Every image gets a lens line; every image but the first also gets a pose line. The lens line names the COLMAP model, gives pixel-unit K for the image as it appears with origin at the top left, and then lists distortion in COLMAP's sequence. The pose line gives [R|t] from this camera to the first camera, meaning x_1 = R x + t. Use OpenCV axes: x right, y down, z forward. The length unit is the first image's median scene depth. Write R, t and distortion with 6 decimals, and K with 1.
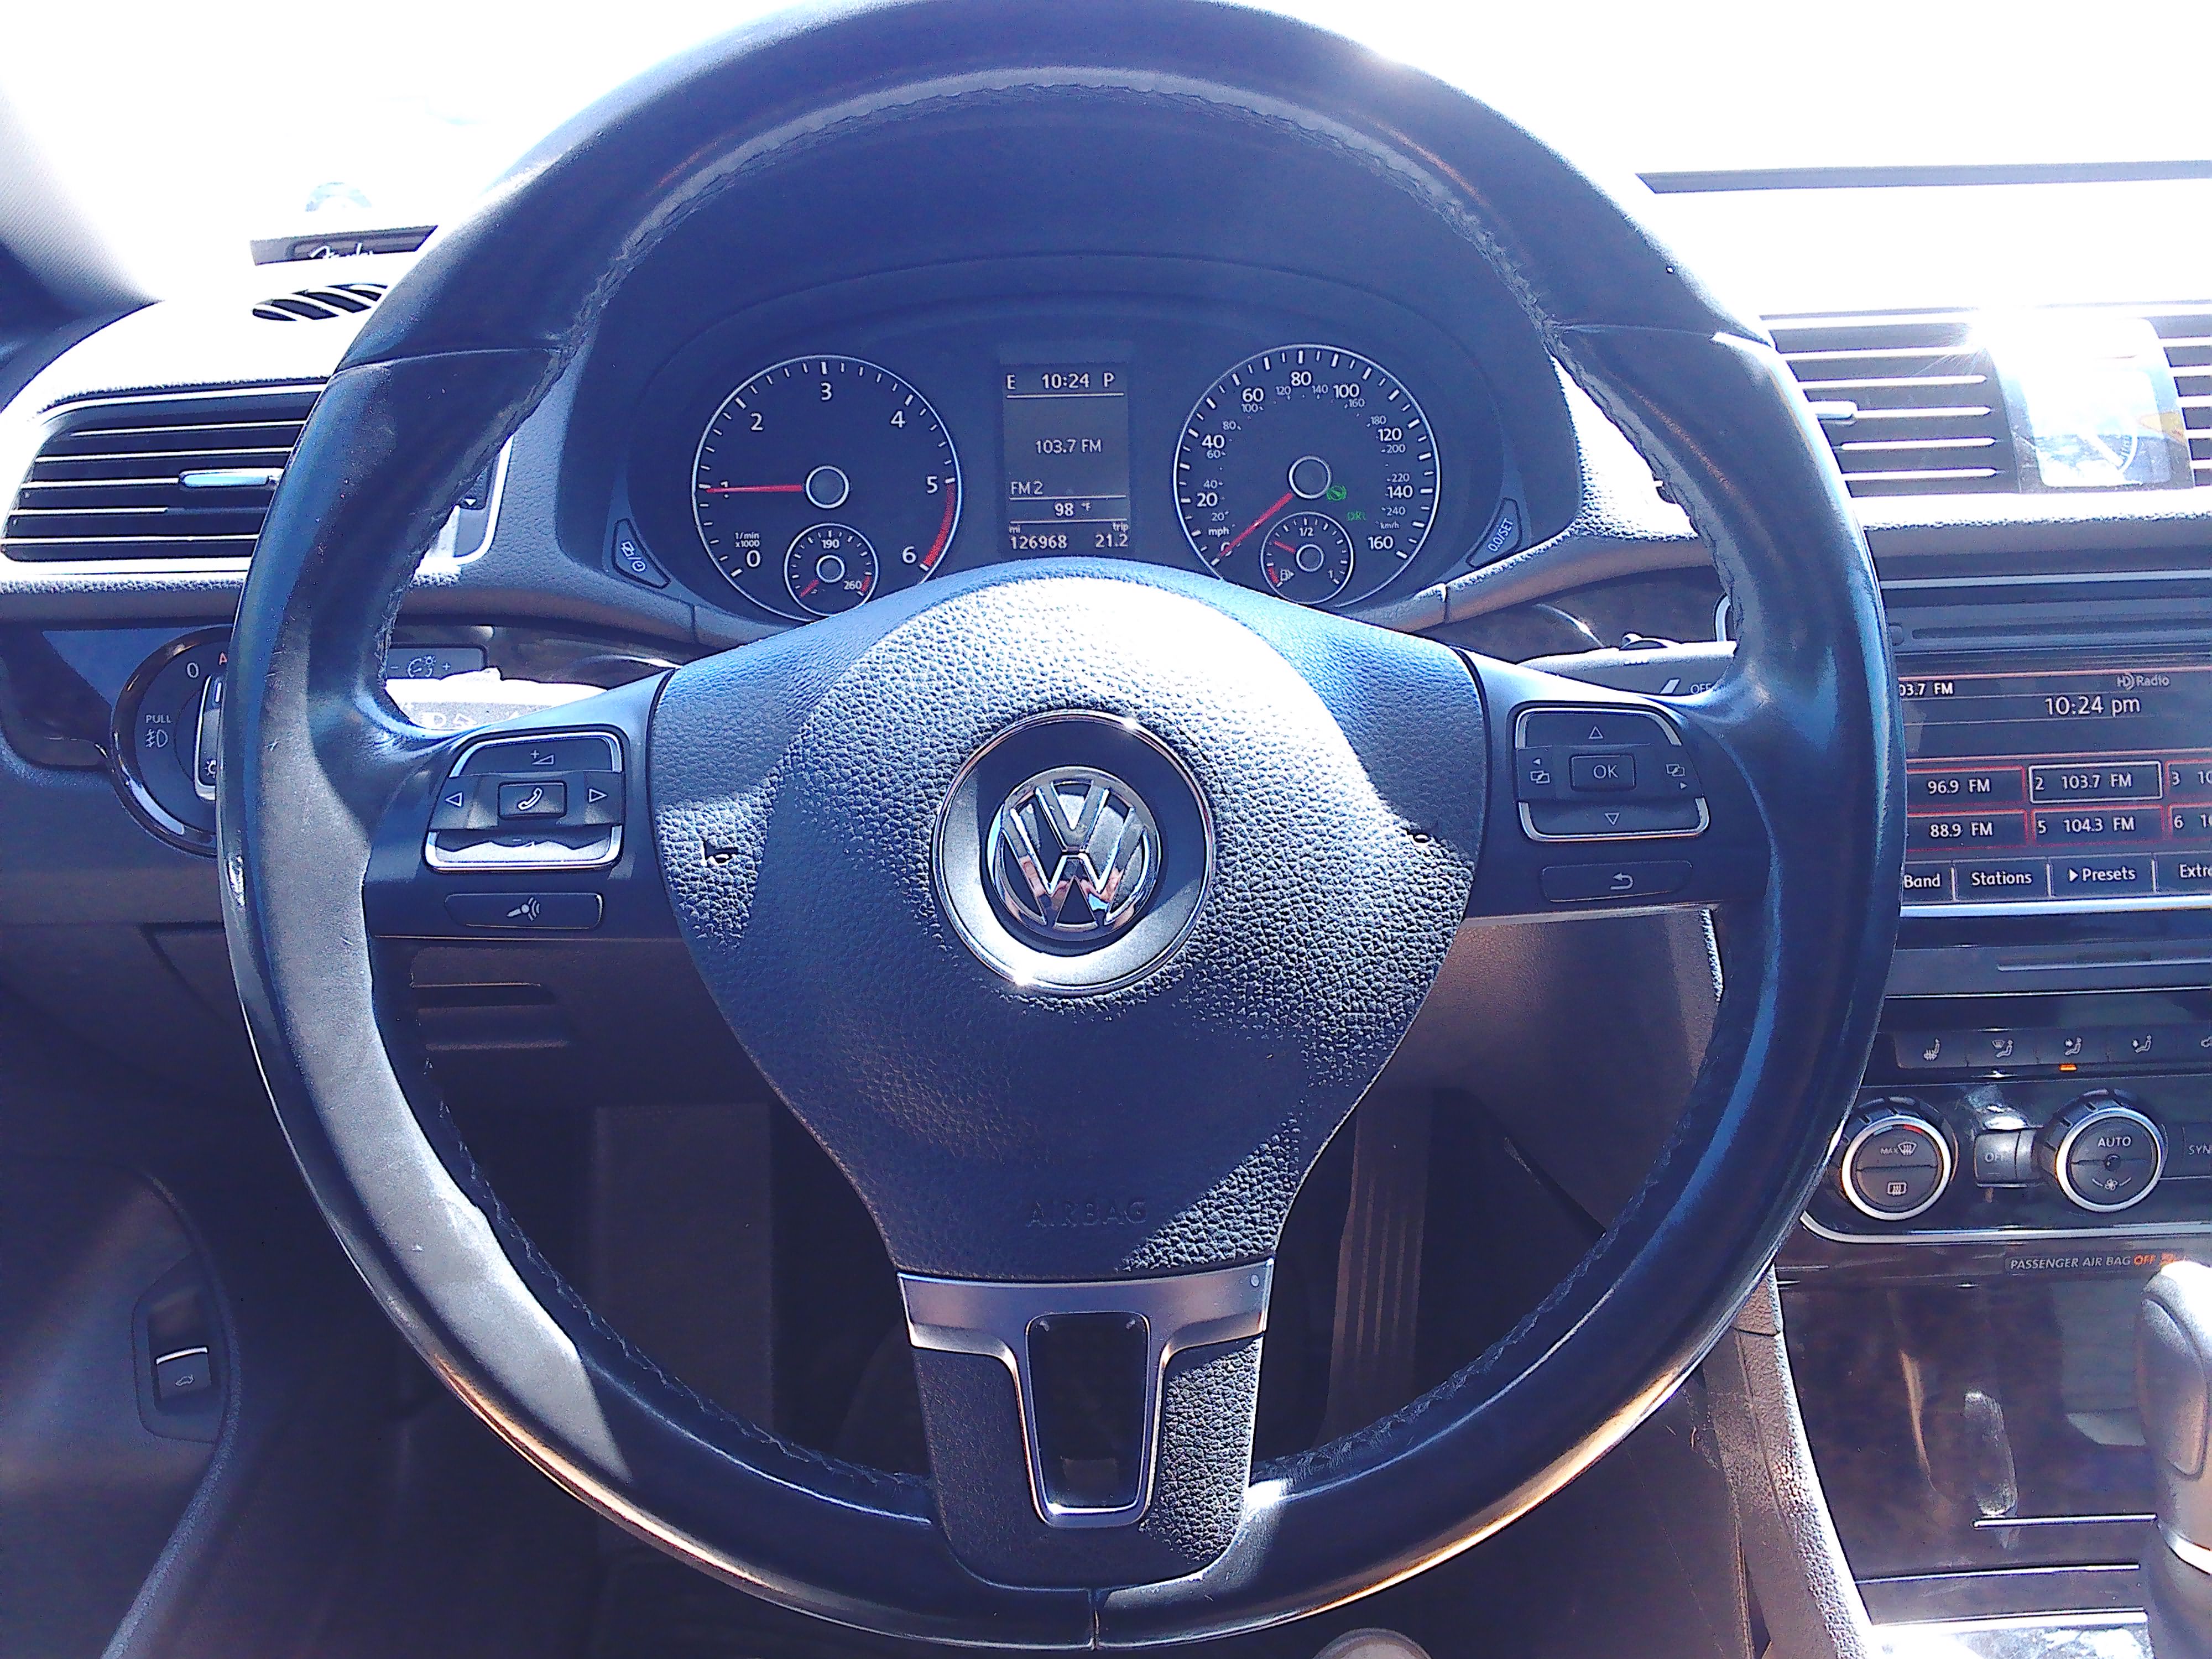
lens RADIAL K [[1956.2, 0, 1110.6], [0, 1956.2, 822.1], [0, 0, 1]] dist [0.041197, -0.024161]
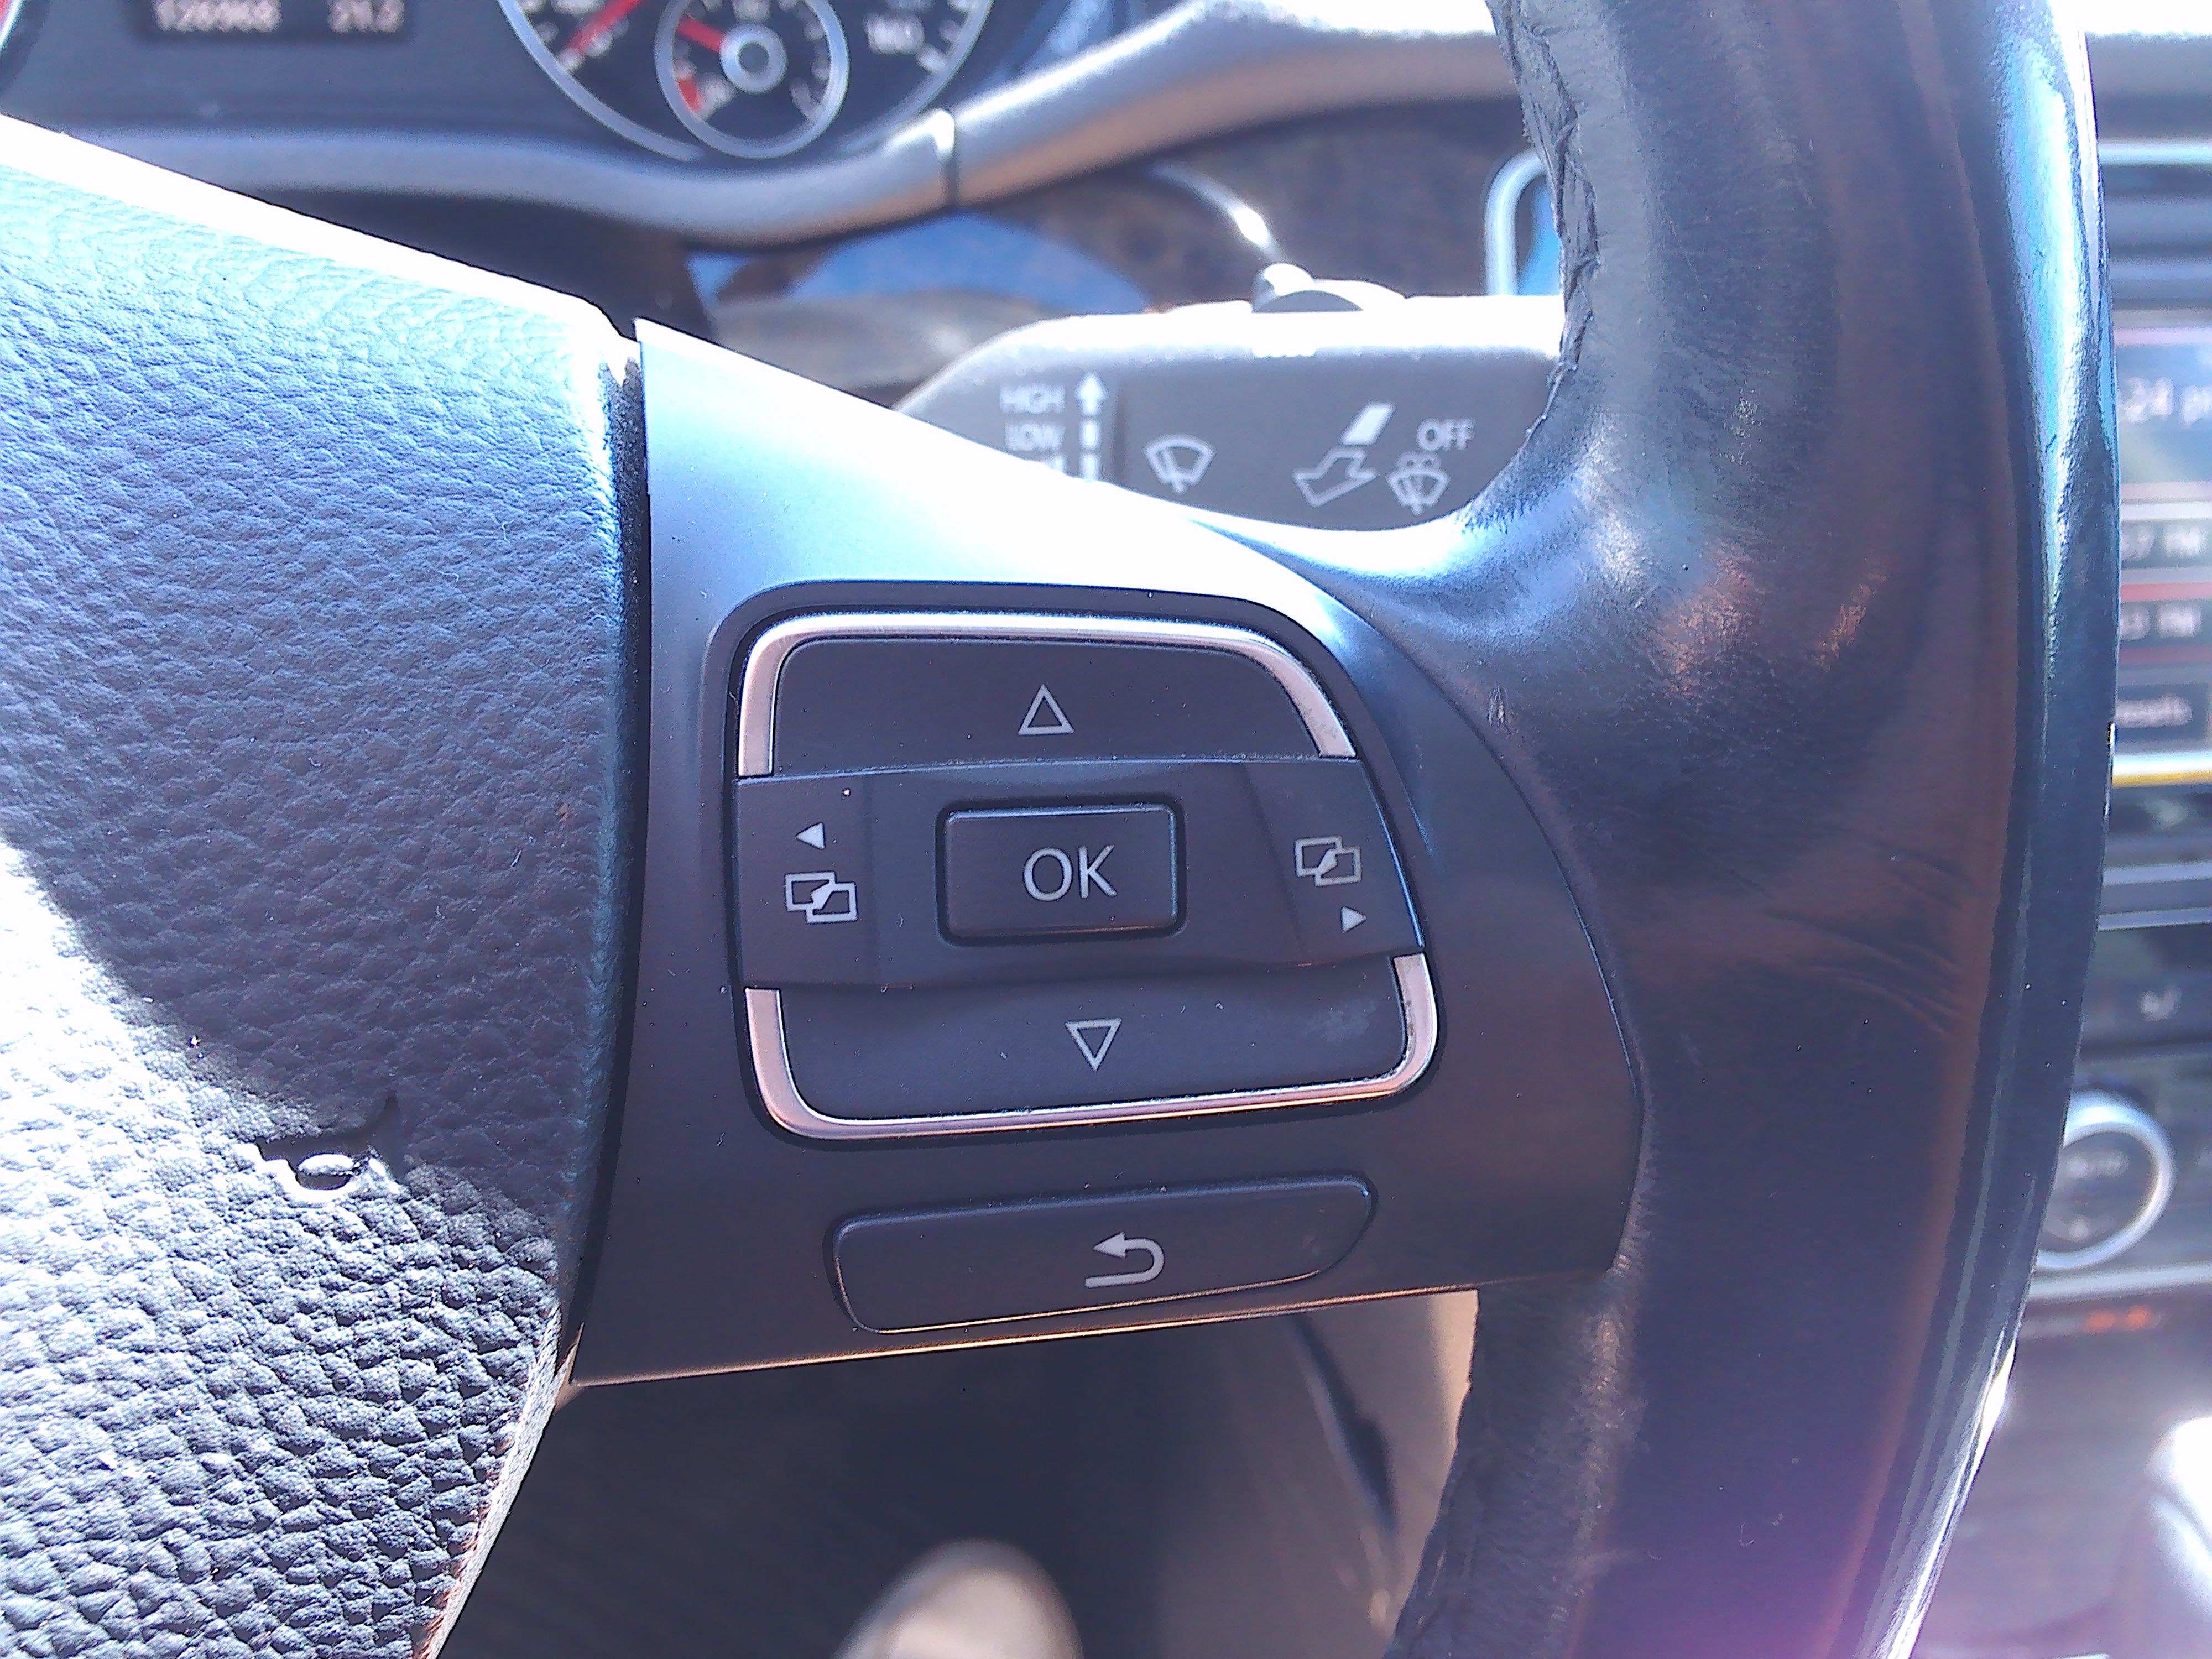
lens RADIAL K [[1956.2, 0, 1102.0], [0, 1956.2, 823.9], [0, 0, 1]] dist [0.041197, -0.024161]
pose [[0.987981, -0.019751, 0.153306, 0.218459], [-0.011371, 0.979829, 0.199514, -0.085360], [-0.154154, -0.198859, 0.967828, 0.752958]]
